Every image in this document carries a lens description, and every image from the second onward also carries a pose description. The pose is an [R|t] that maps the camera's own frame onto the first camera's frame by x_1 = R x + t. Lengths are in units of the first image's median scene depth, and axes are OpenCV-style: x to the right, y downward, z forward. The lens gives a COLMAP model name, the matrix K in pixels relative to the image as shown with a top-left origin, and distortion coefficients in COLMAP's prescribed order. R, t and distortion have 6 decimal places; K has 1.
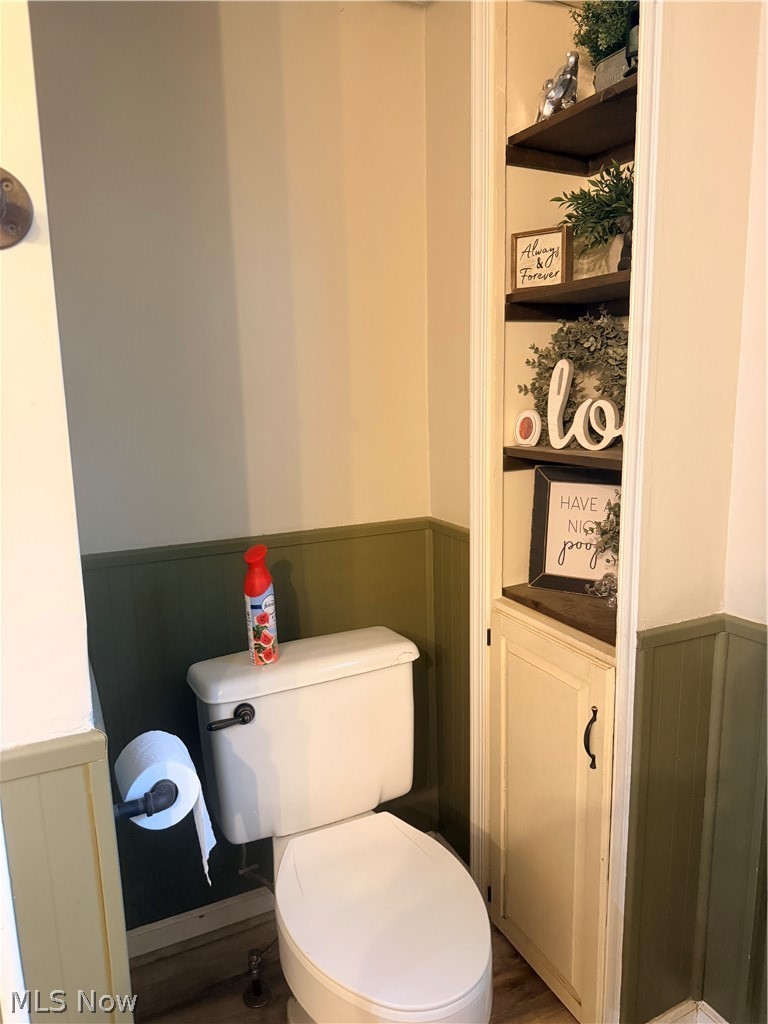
lens RADIAL K [[724.6, 0, 384.0], [0, 724.6, 512.0], [0, 0, 1]] dist [0.021988, -0.002100]
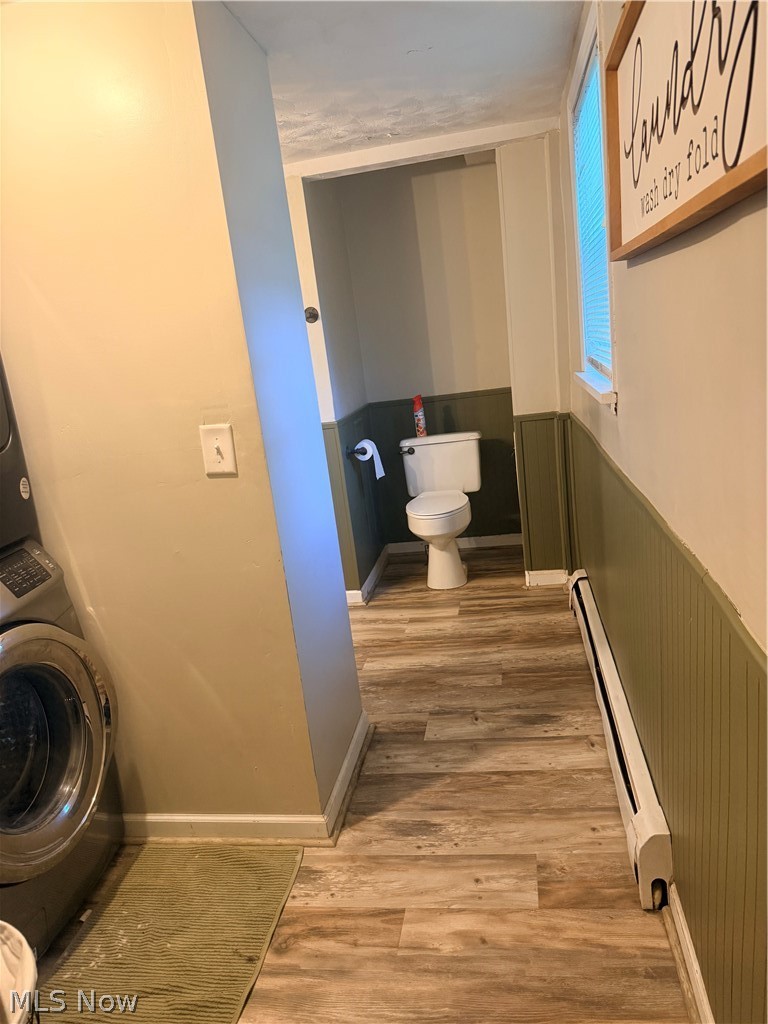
lens RADIAL K [[724.6, 0, 384.0], [0, 724.6, 512.0], [0, 0, 1]] dist [0.021988, -0.002100]
pose [[0.809344, 0.060990, -0.584159, 1.451889], [0.006772, 0.993559, 0.113117, 0.184251], [0.587295, -0.095507, 0.803718, -1.475049]]
